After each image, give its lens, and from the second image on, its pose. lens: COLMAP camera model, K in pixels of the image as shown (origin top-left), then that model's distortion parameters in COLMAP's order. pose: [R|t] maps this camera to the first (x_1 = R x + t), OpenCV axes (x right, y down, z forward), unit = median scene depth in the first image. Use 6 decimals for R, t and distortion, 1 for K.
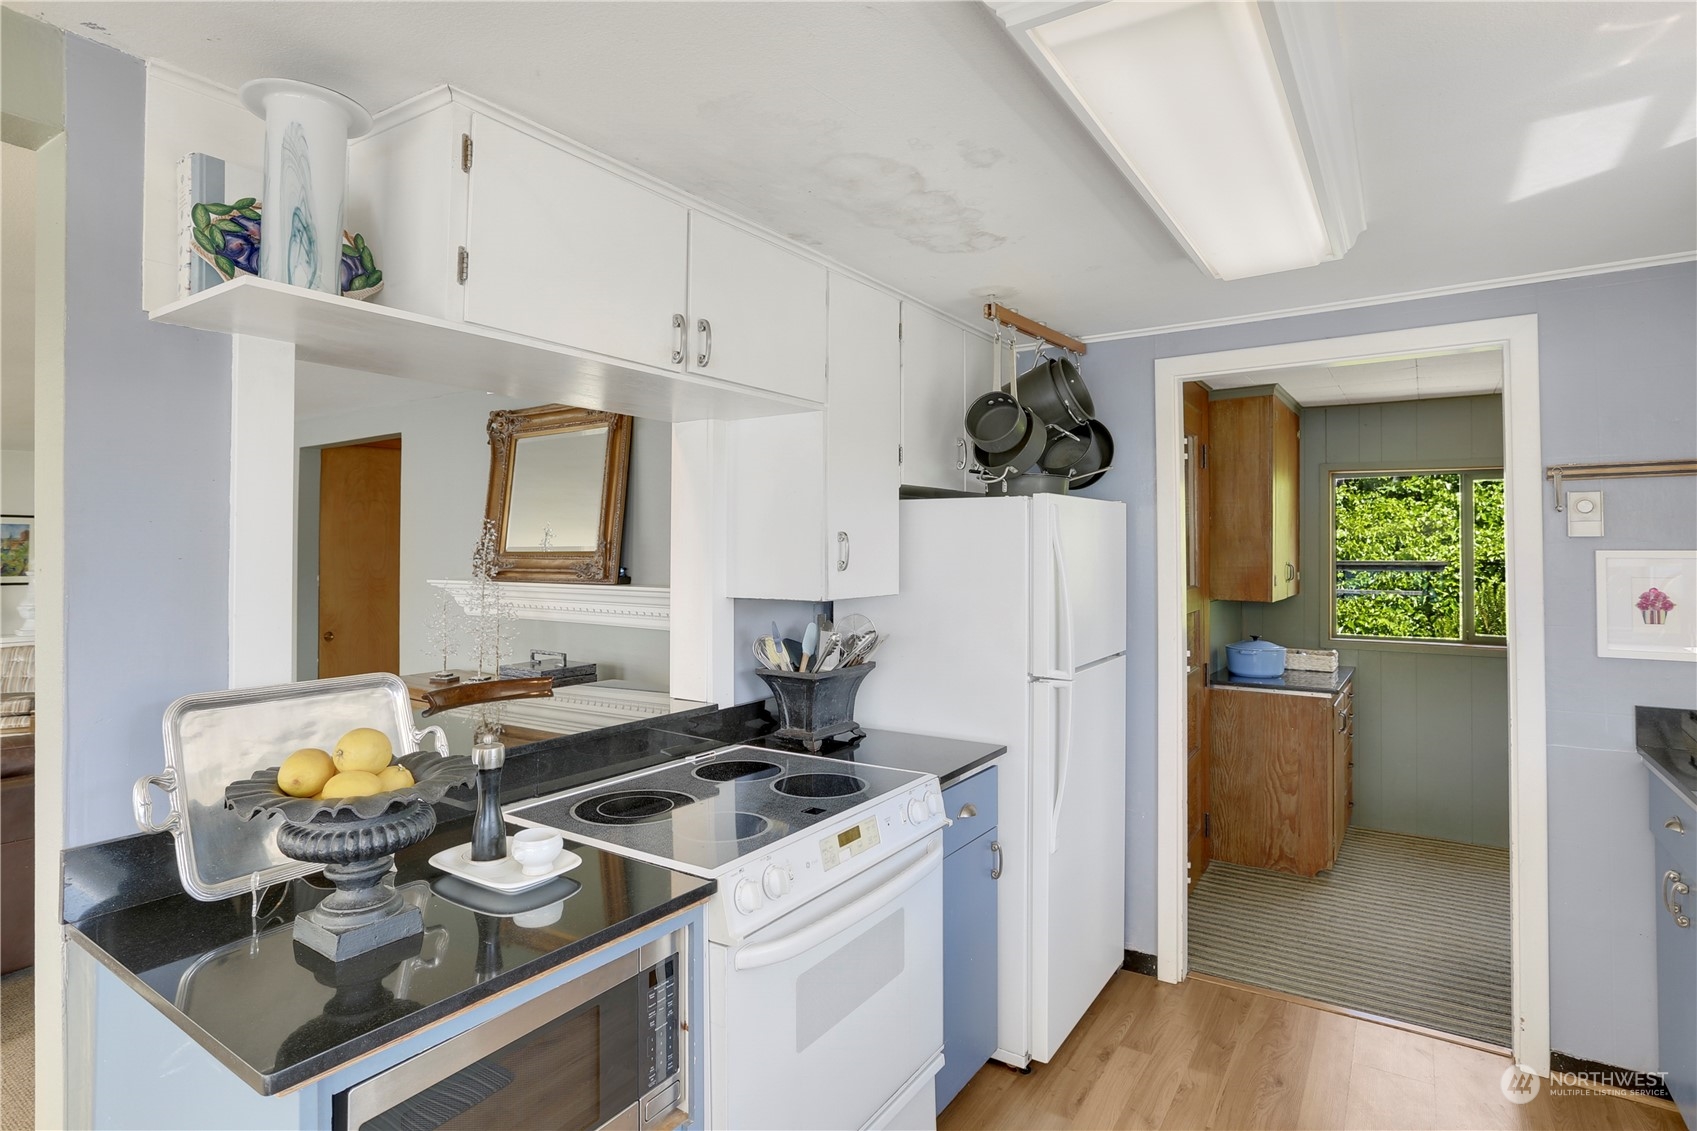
lens RADIAL K [[840.7, 0, 851.8], [0, 840.7, 557.3], [0, 0, 1]] dist [-0.002153, 0.000260]
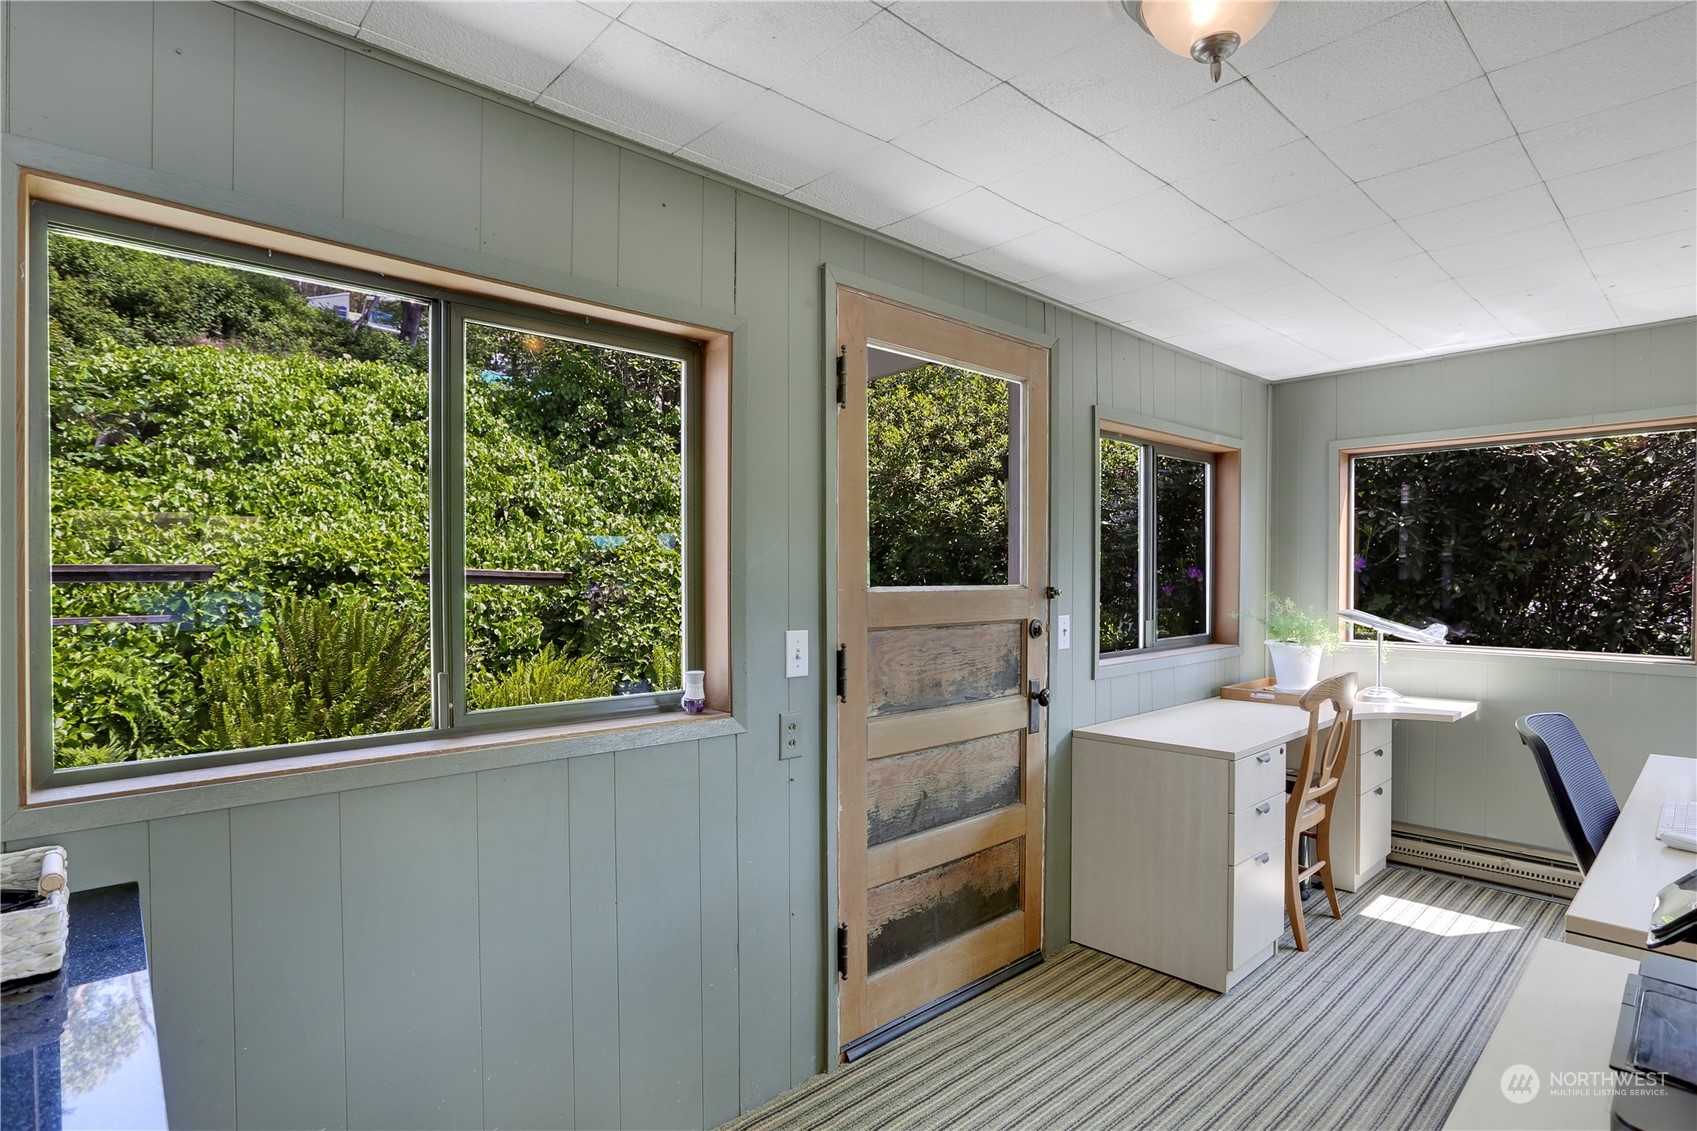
lens RADIAL K [[840.7, 0, 848.9], [0, 840.7, 576.6], [0, 0, 1]] dist [-0.002153, 0.000260]
pose [[0.237605, -0.002950, 0.971357, 0.195734], [0.007545, 0.999971, 0.001192, 0.014761], [-0.971333, 0.007046, 0.237620, 0.356945]]
